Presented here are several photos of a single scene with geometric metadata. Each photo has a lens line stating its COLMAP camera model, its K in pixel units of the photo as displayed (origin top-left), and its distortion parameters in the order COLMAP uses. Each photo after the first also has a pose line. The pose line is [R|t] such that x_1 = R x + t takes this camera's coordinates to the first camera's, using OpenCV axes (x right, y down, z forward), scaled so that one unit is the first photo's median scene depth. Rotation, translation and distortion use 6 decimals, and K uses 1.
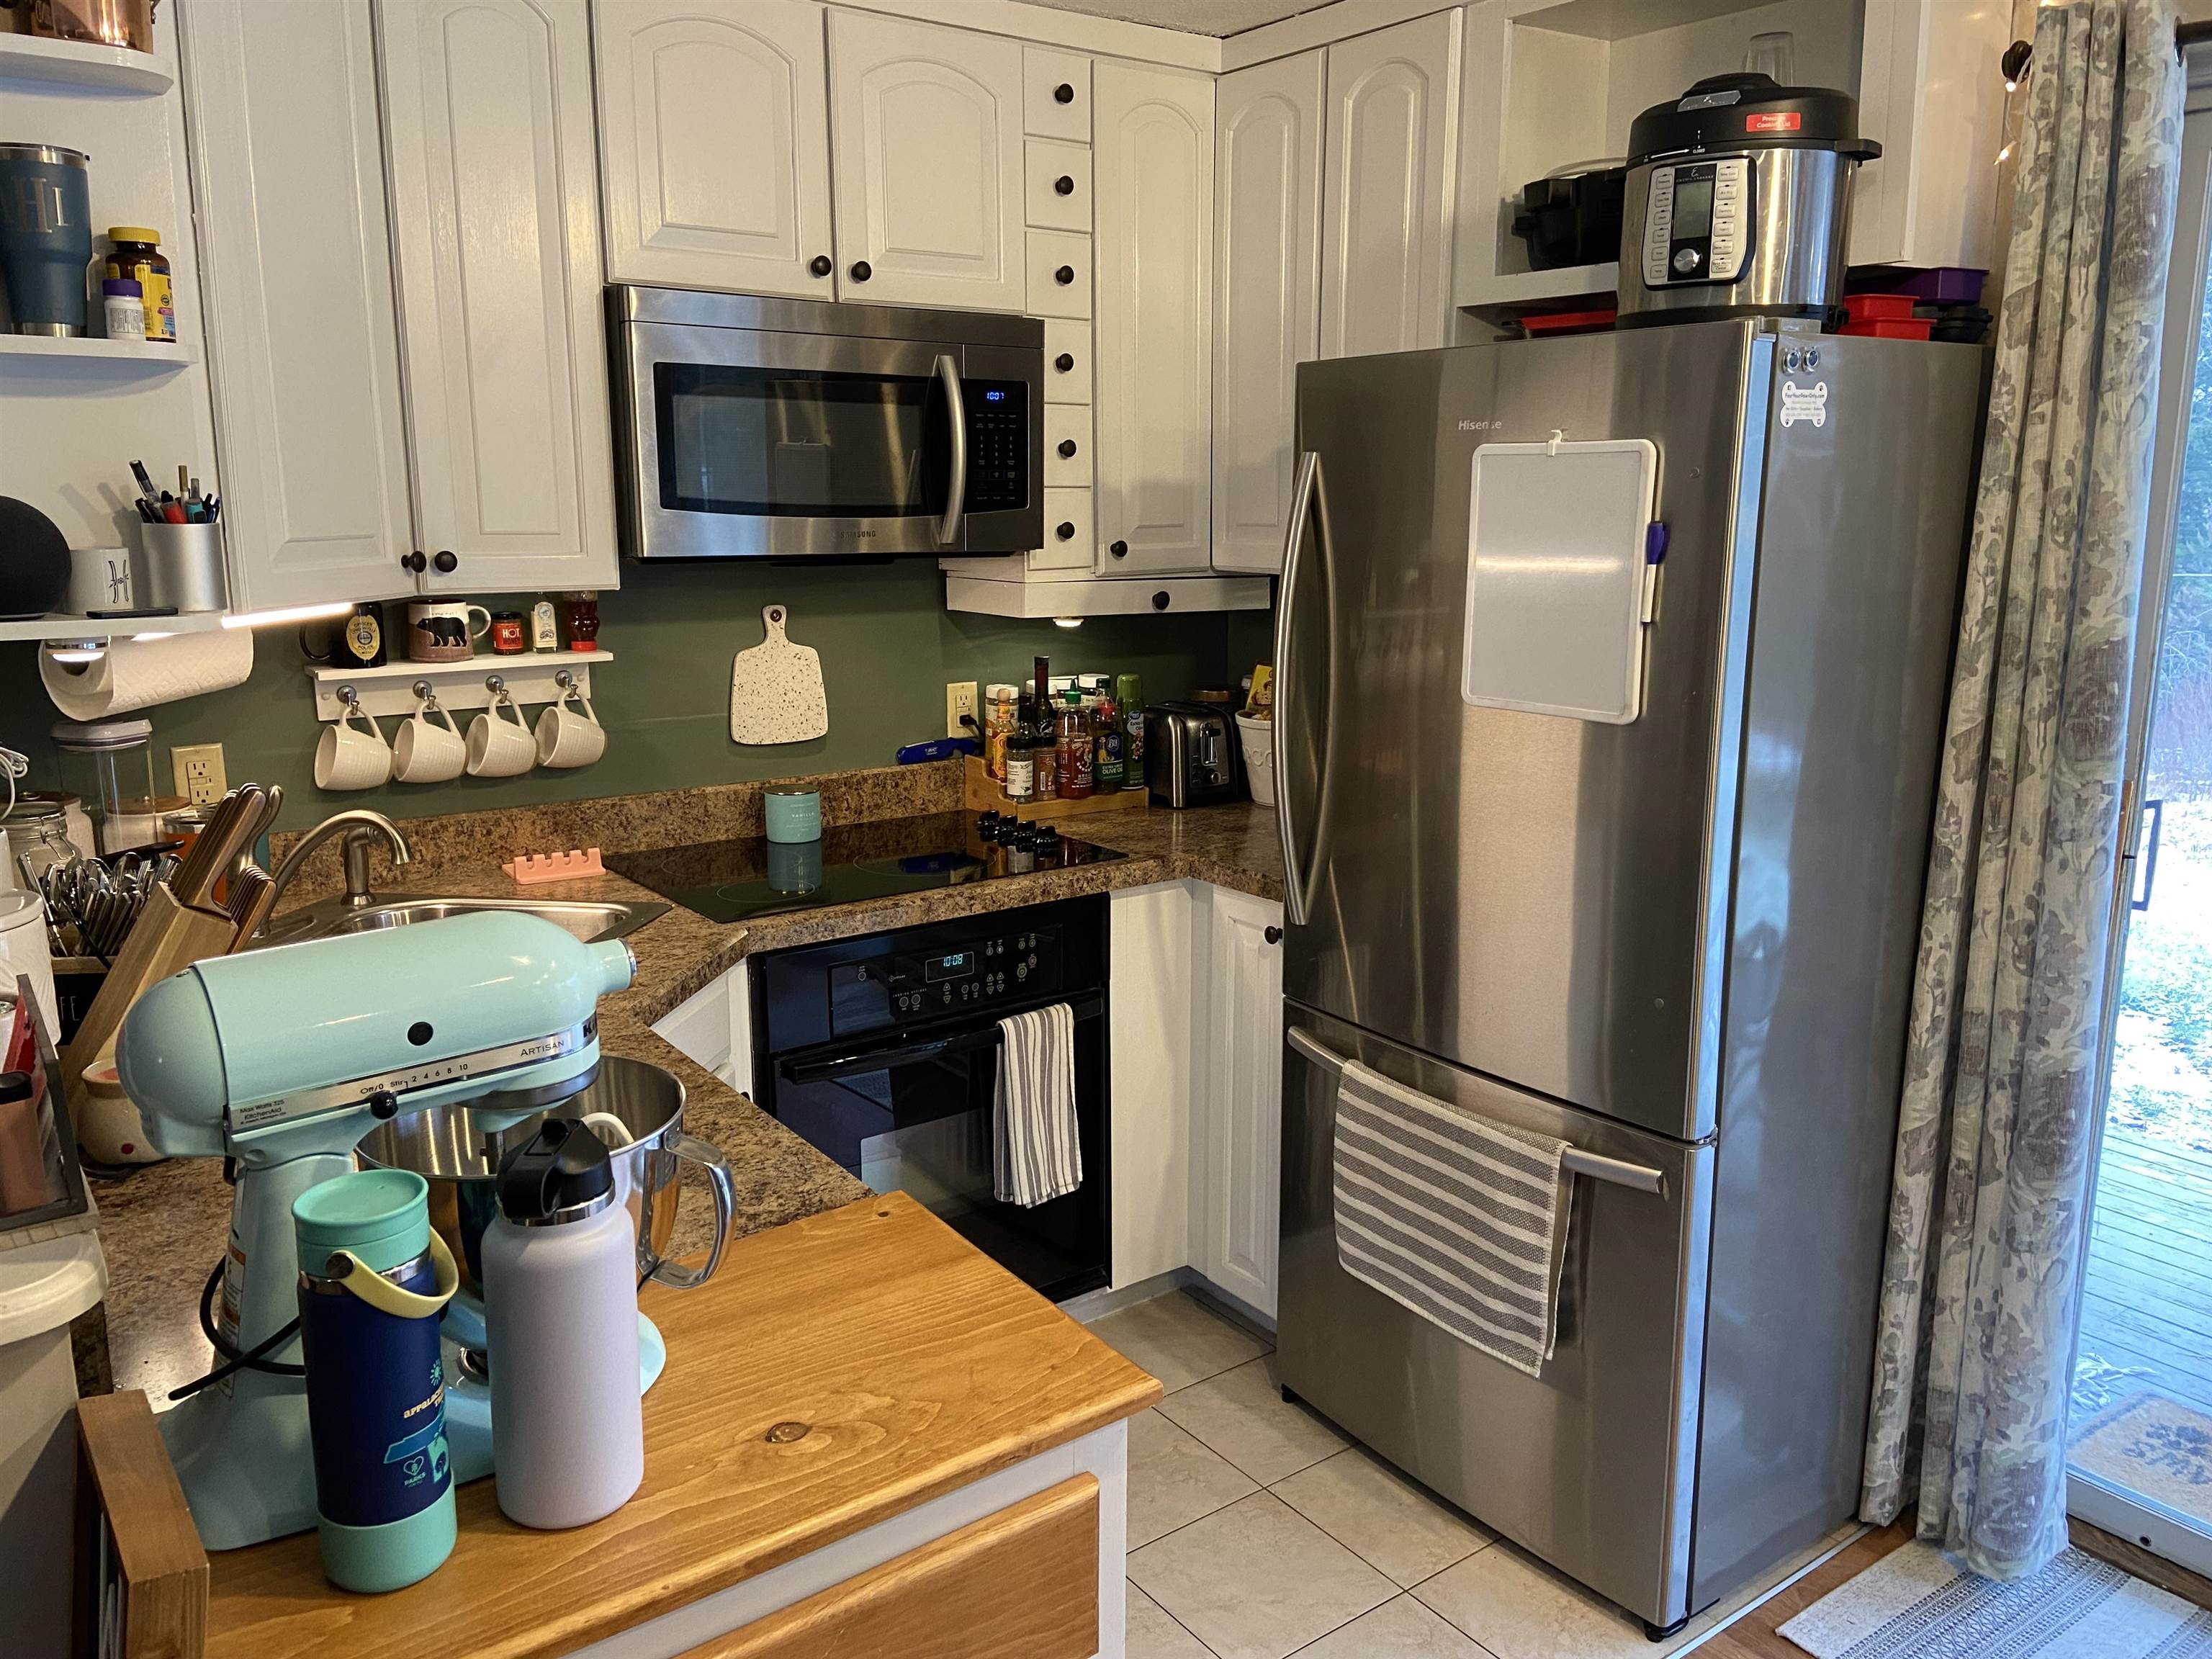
lens RADIAL K [[1666.5, 0, 1108.2], [0, 1666.5, 827.5], [0, 0, 1]] dist [0.098207, -0.105262]
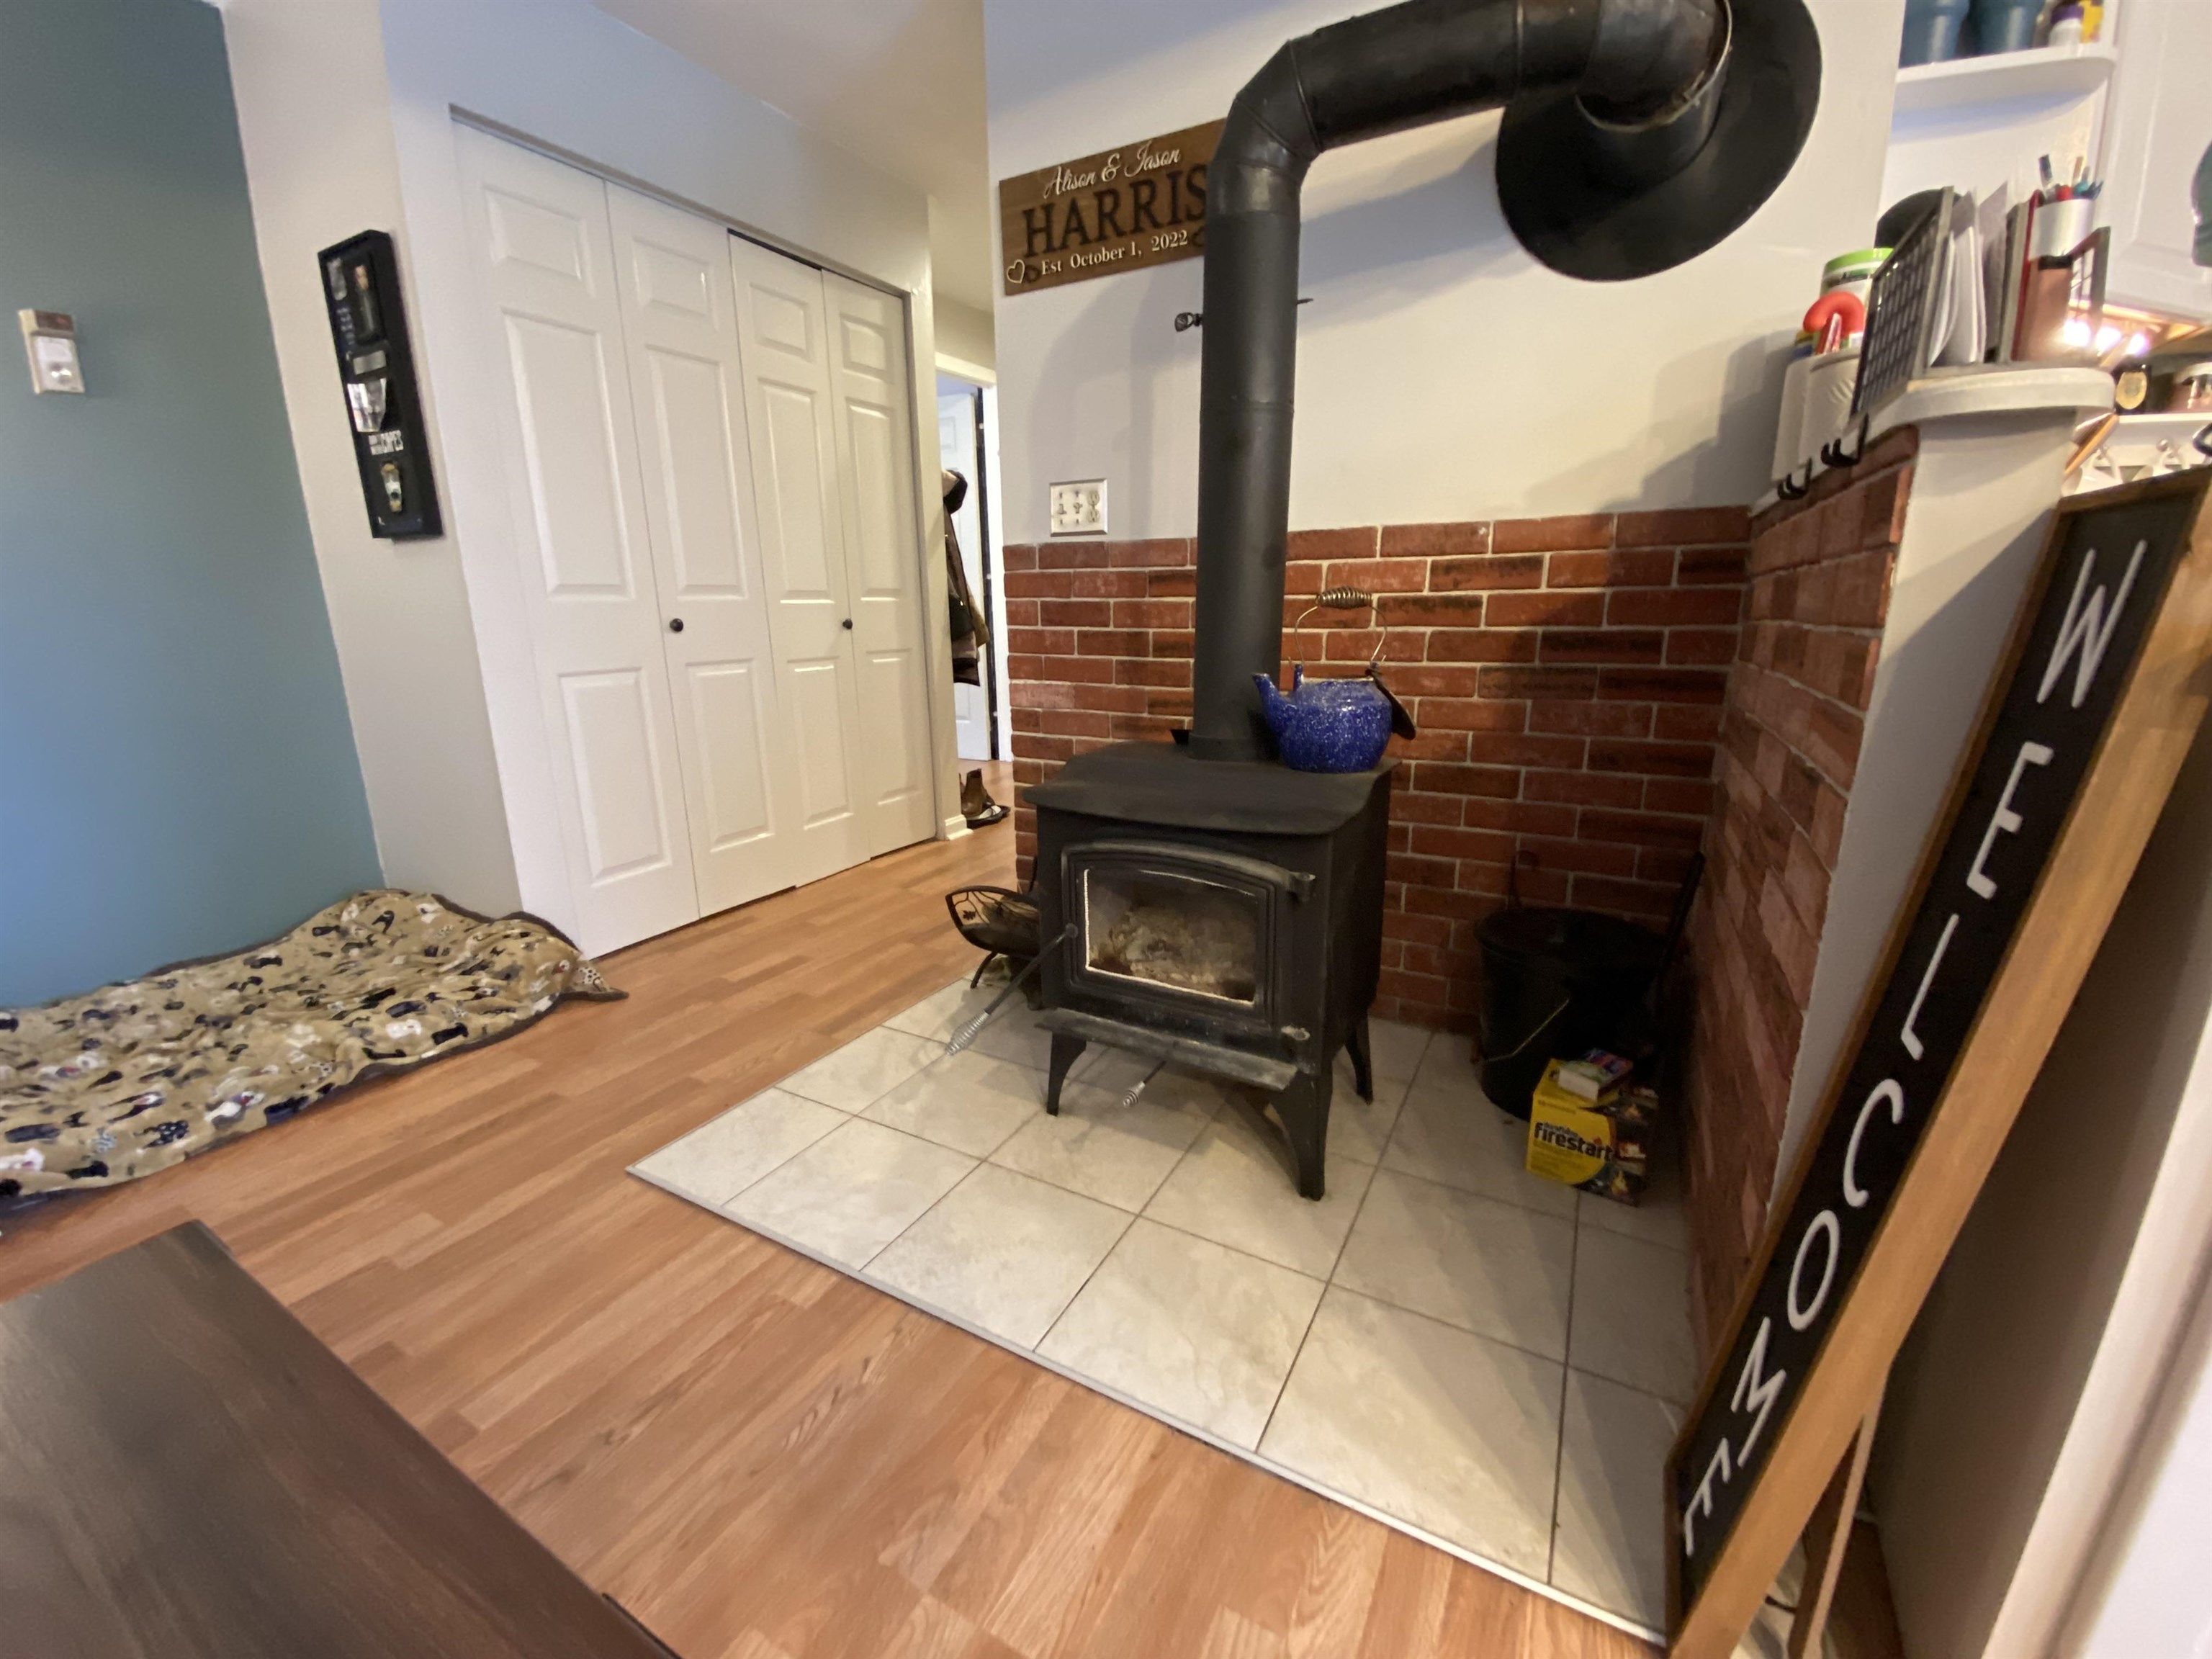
lens RADIAL K [[896.0, 0, 1109.6], [0, 896.0, 832.9], [0, 0, 1]] dist [0.007110, -0.013135]
pose [[0.416628, 0.226285, -0.880463, -0.121763], [-0.176328, 0.970246, 0.165923, 0.269400], [0.891812, 0.086122, 0.444132, 0.059364]]
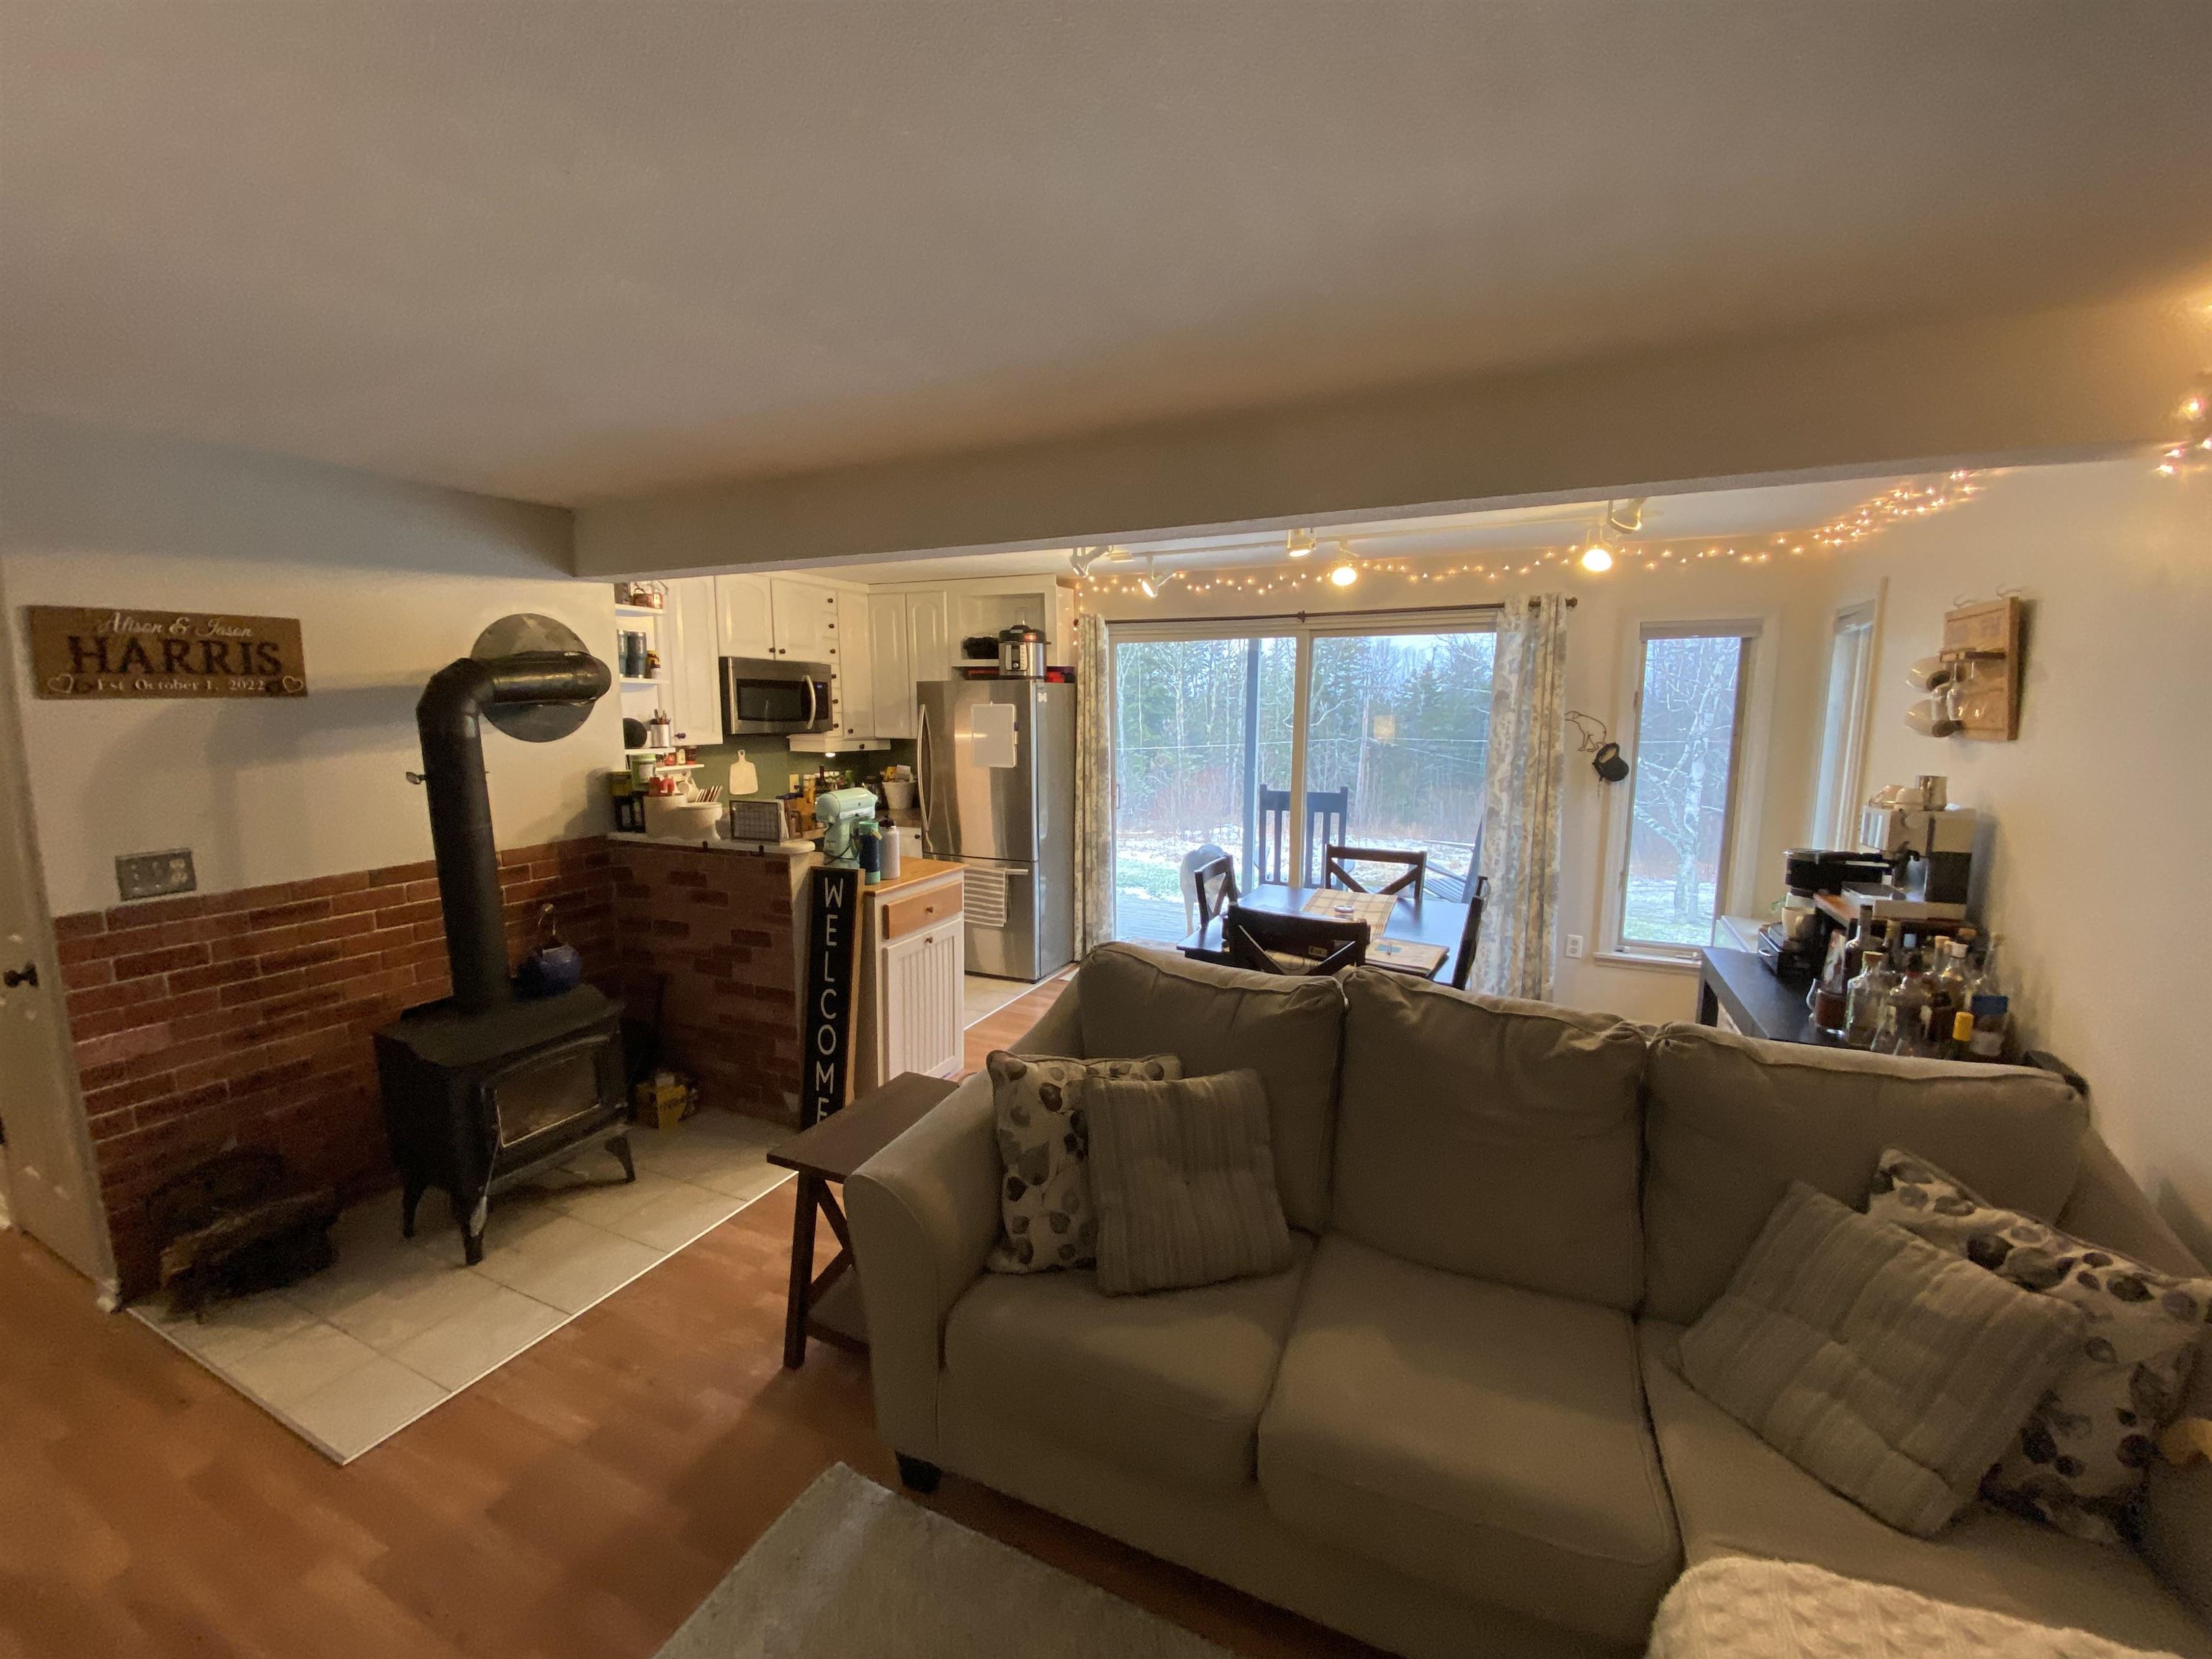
lens RADIAL K [[896.0, 0, 1116.9], [0, 896.0, 849.2], [0, 0, 1]] dist [0.007110, -0.013135]
pose [[0.873892, -0.072438, 0.480693, -0.539147], [0.093063, 0.995476, -0.019173, 0.199791], [-0.477129, 0.061490, 0.876679, -1.062613]]
